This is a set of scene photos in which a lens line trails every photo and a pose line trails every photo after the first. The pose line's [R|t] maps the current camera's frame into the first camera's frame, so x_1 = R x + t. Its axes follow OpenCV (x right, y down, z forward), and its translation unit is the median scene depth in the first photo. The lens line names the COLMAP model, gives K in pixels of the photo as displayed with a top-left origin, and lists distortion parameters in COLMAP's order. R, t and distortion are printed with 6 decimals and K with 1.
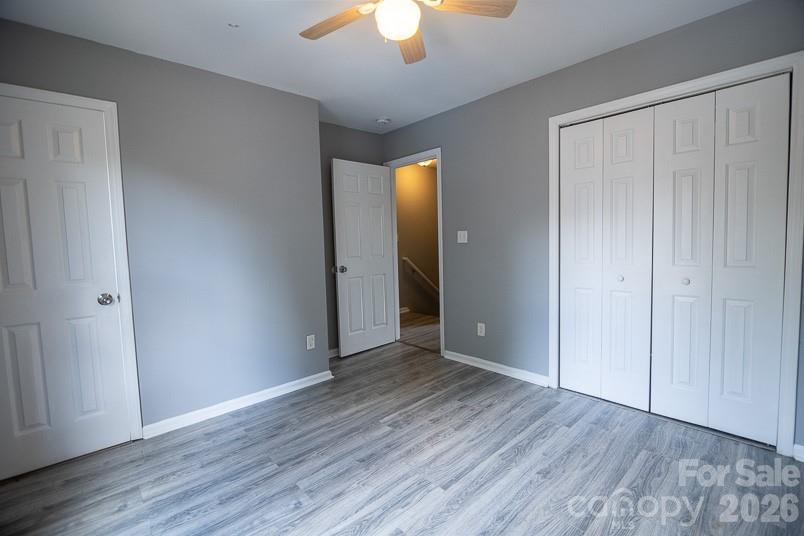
lens RADIAL K [[358.8, 0, 400.0], [0, 358.8, 261.9], [0, 0, 1]] dist [-0.008860, -0.003082]
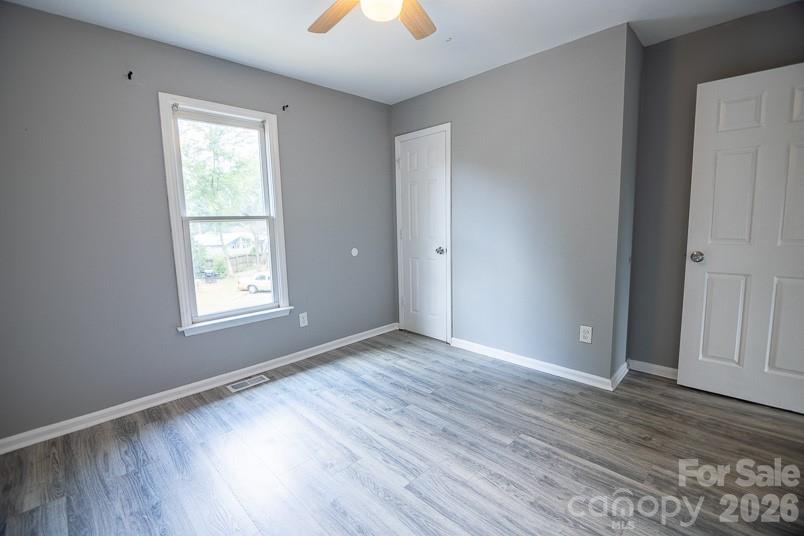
lens RADIAL K [[358.8, 0, 399.3], [0, 358.8, 259.5], [0, 0, 1]] dist [-0.008860, -0.003082]
pose [[0.034128, 0.137883, -0.989860, 0.752051], [-0.040887, 0.989801, 0.136465, -0.066305], [0.998581, 0.035816, 0.039418, 0.712400]]
